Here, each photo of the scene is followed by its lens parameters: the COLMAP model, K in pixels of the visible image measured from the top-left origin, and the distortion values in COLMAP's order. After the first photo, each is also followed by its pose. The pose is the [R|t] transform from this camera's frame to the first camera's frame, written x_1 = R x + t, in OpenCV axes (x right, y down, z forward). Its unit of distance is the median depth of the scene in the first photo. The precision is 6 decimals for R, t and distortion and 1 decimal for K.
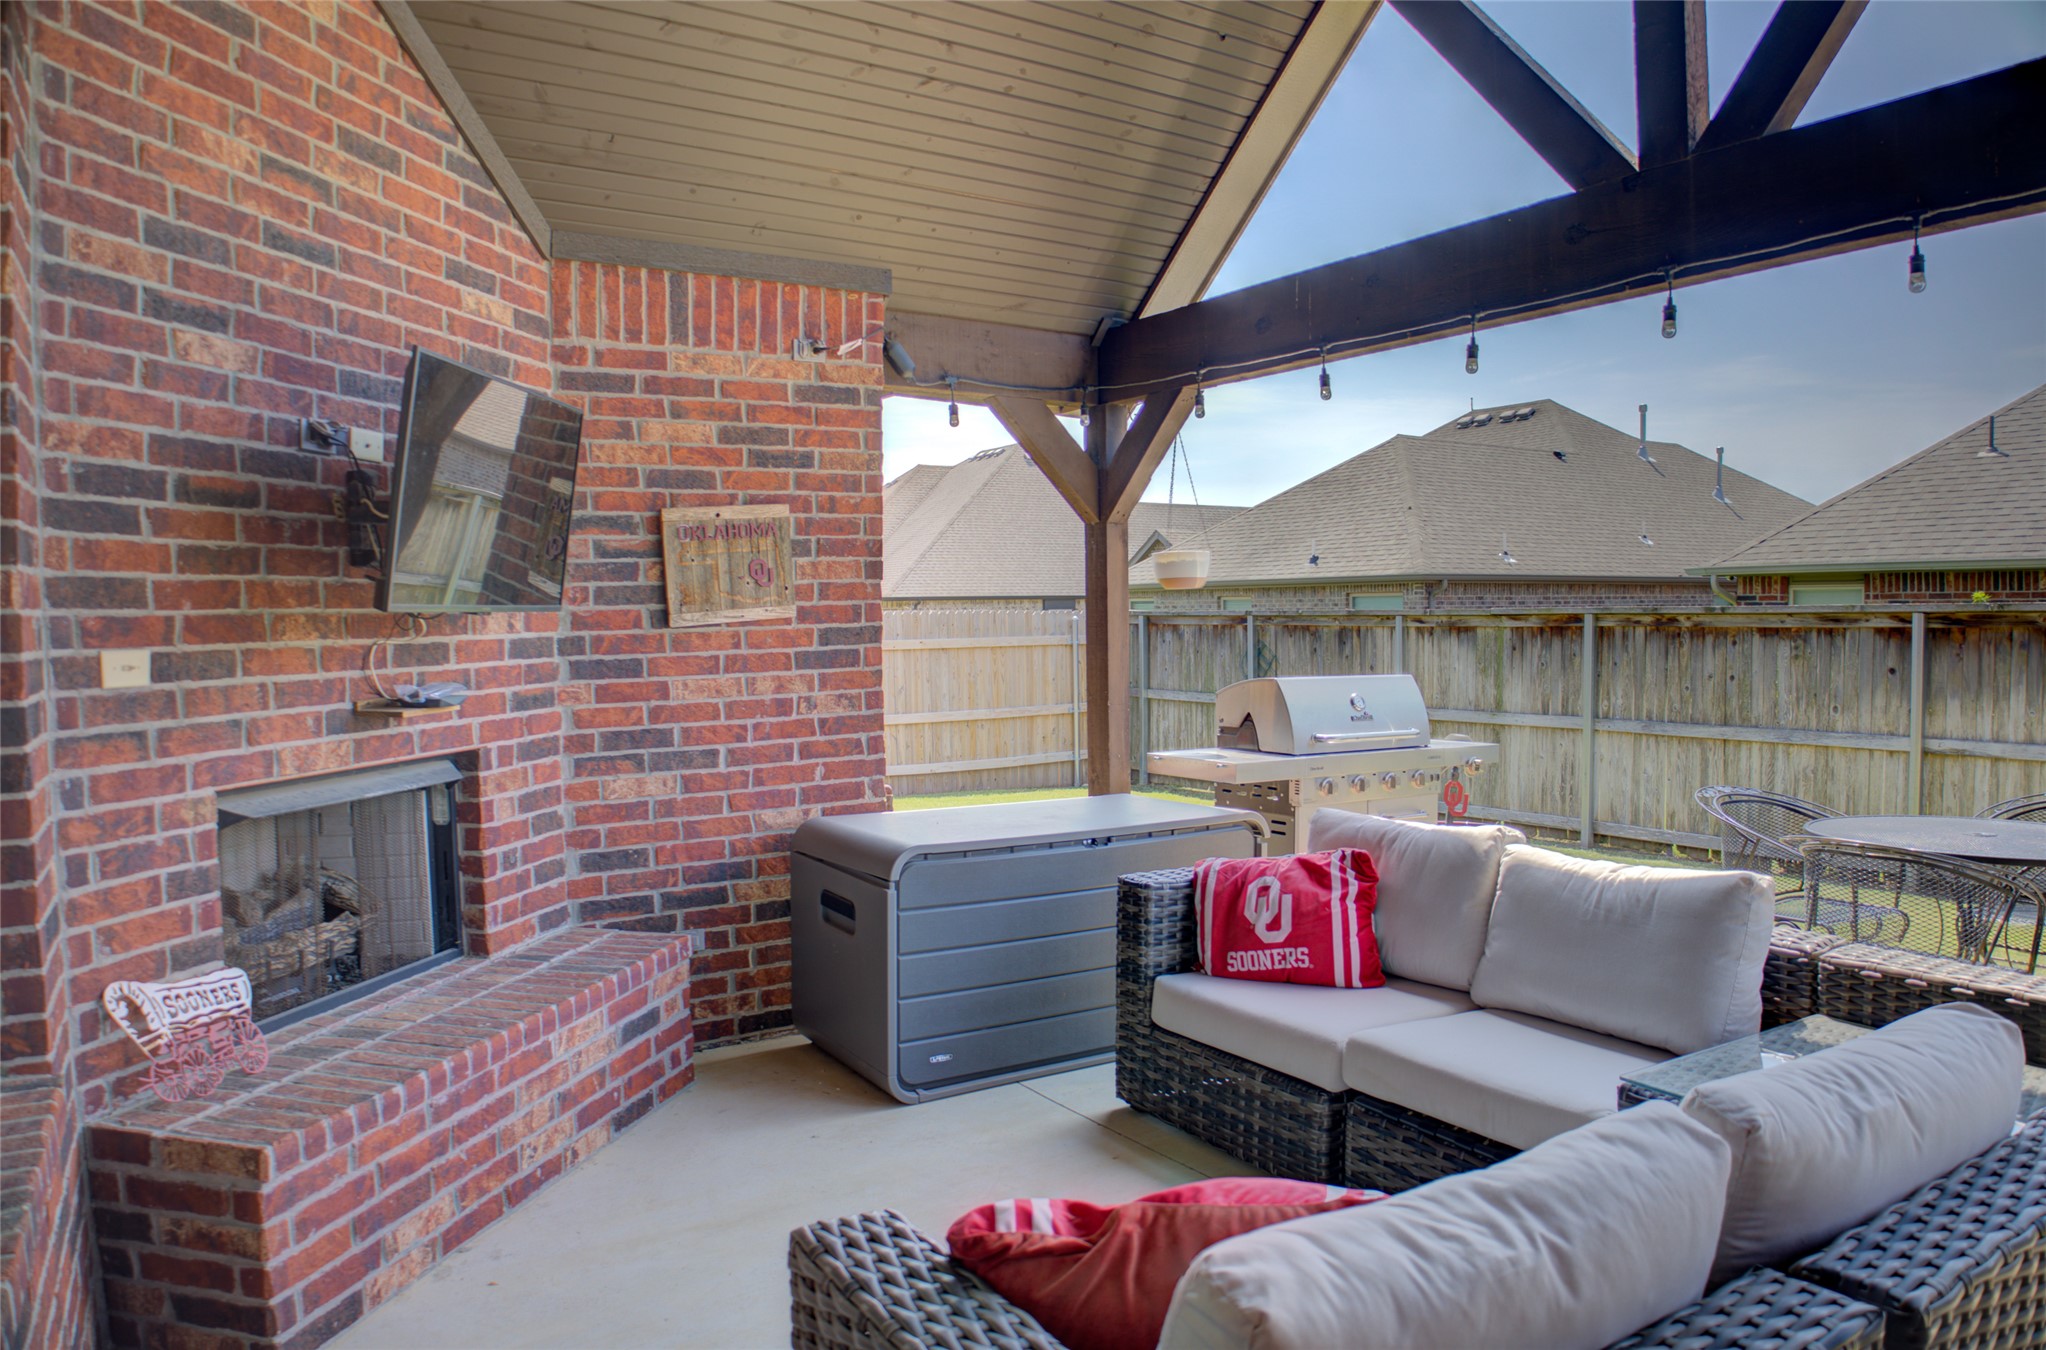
lens RADIAL K [[1389.4, 0, 1023.0], [0, 1389.4, 675.0], [0, 0, 1]] dist [-0.133193, 0.069118]
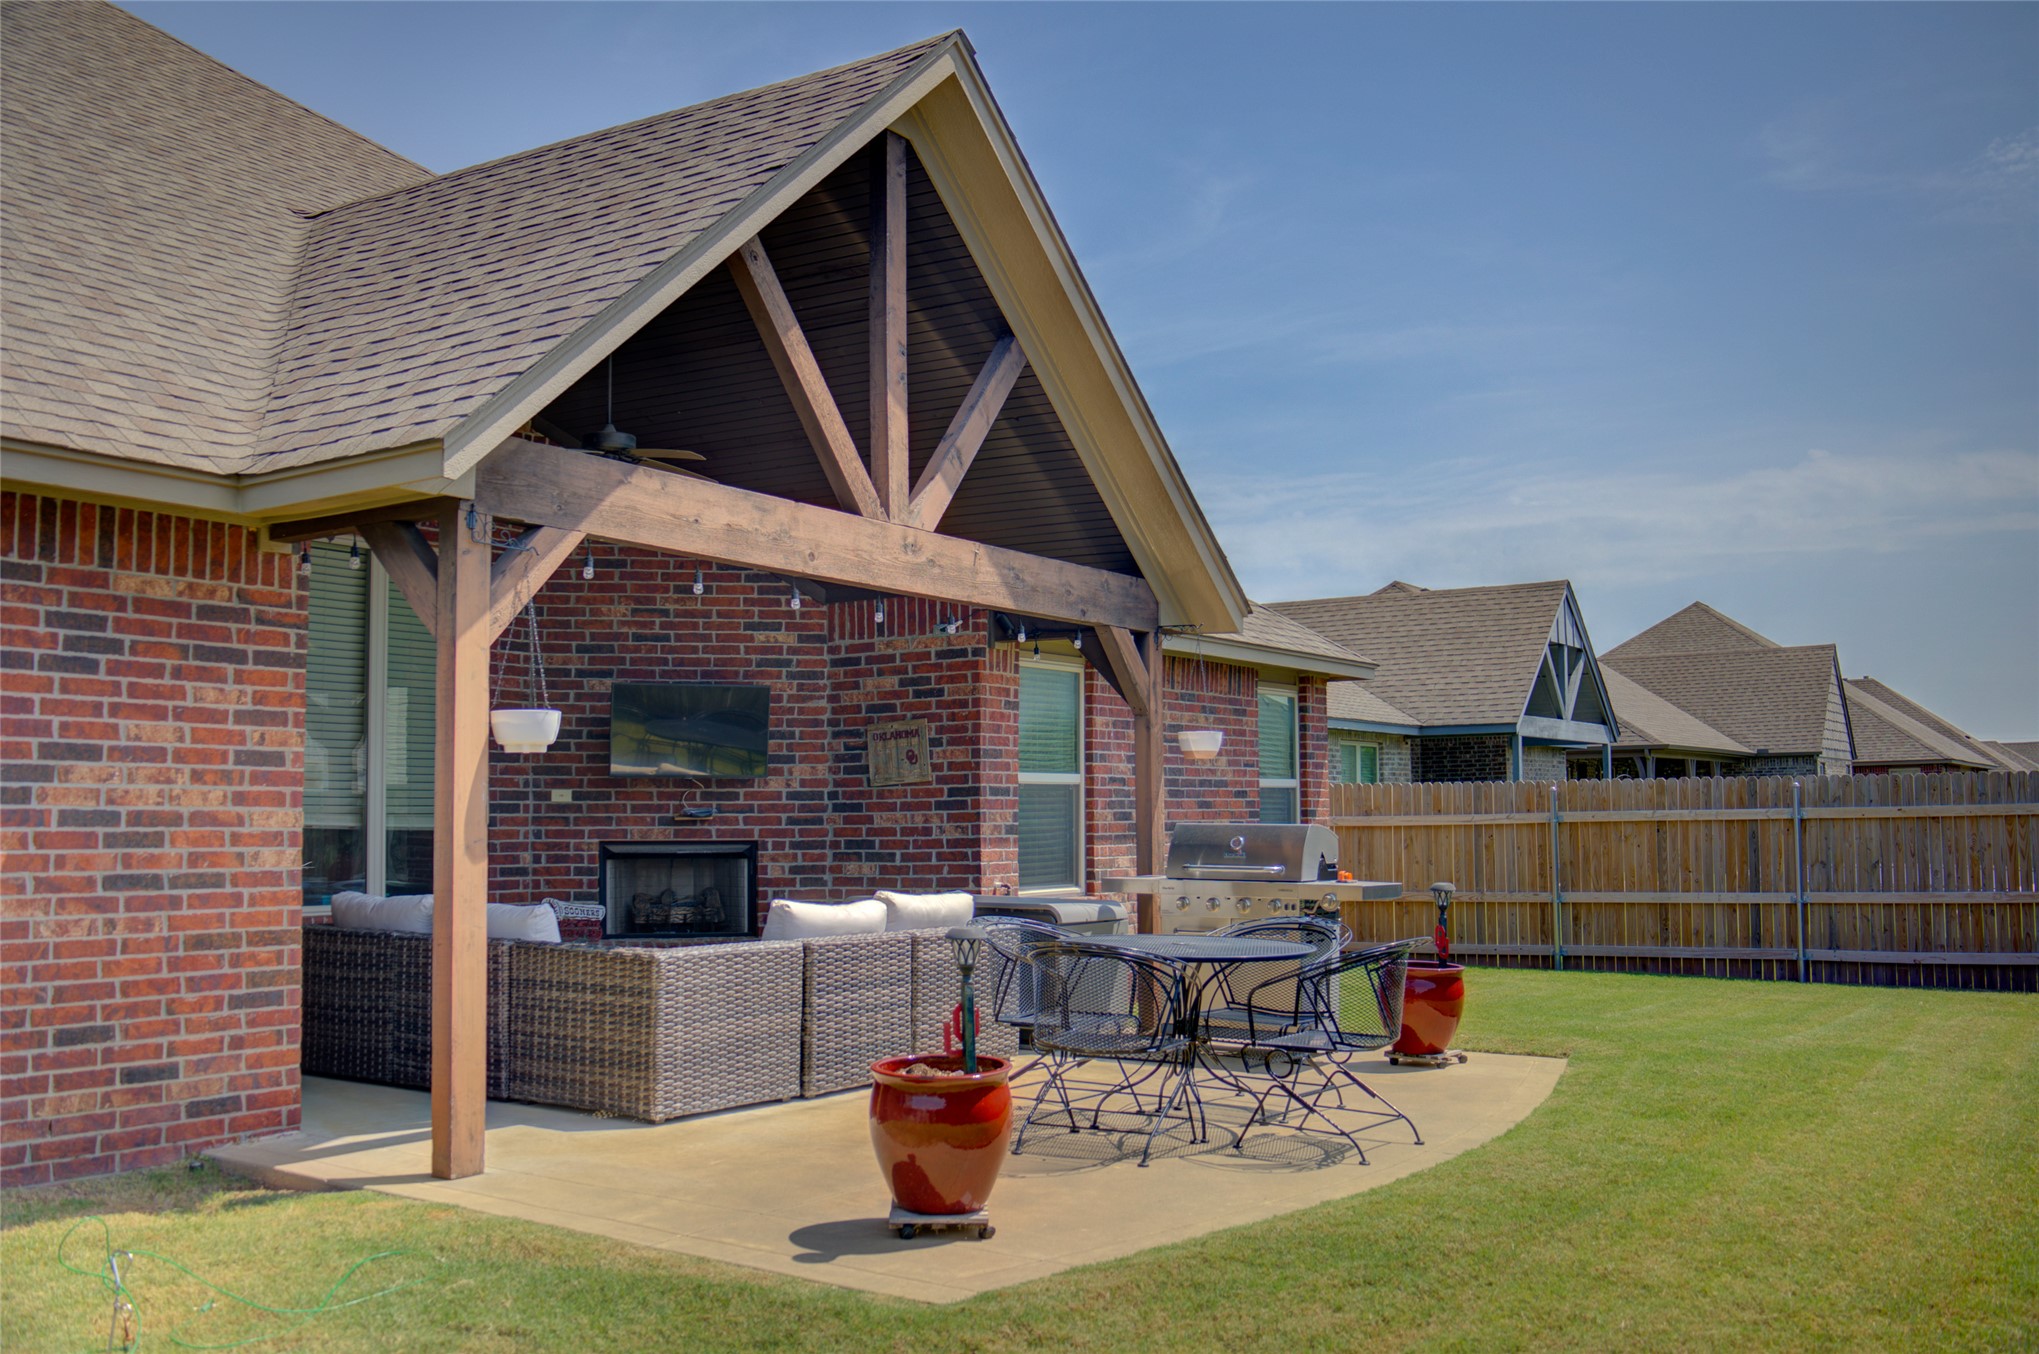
lens RADIAL K [[2015.9, 0, 966.6], [0, 2015.9, 718.6], [0, 0, 1]] dist [-0.069010, 0.305456]
pose [[0.401785, -0.034954, -0.915067, 2.331184], [-0.042512, 0.997482, -0.056768, 0.024468], [0.914747, 0.061710, 0.399287, -0.001030]]
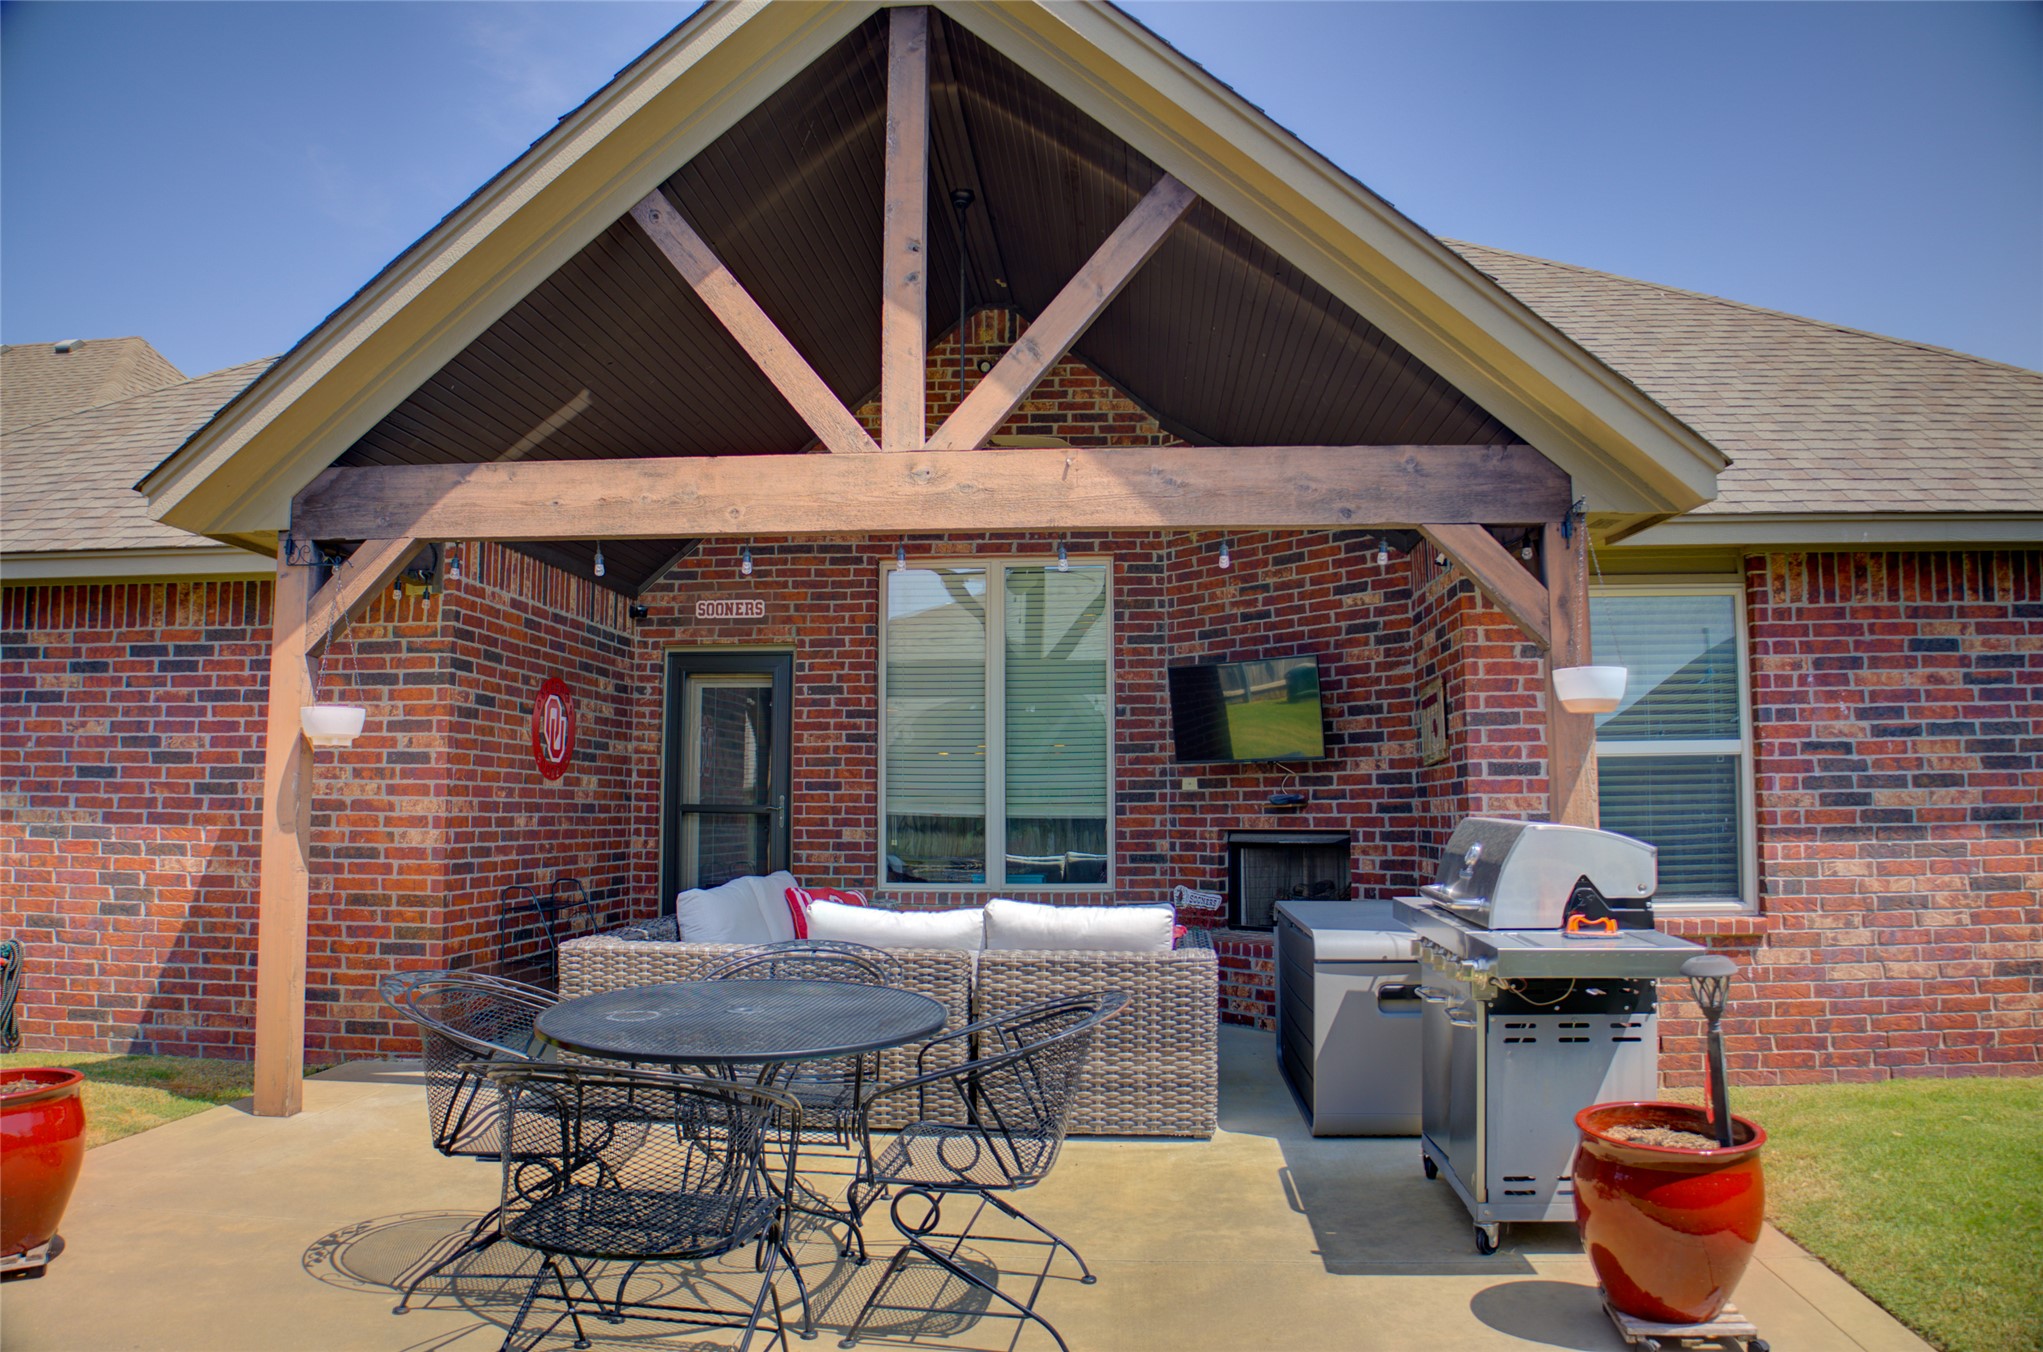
lens RADIAL K [[1429.5, 0, 989.5], [0, 1429.5, 688.9], [0, 0, 1]] dist [-0.204201, 0.252687]
pose [[-0.622770, -0.052336, -0.780653, 1.283568], [-0.024852, 0.998580, -0.047121, -0.033727], [0.782010, -0.009944, -0.623186, 1.588777]]
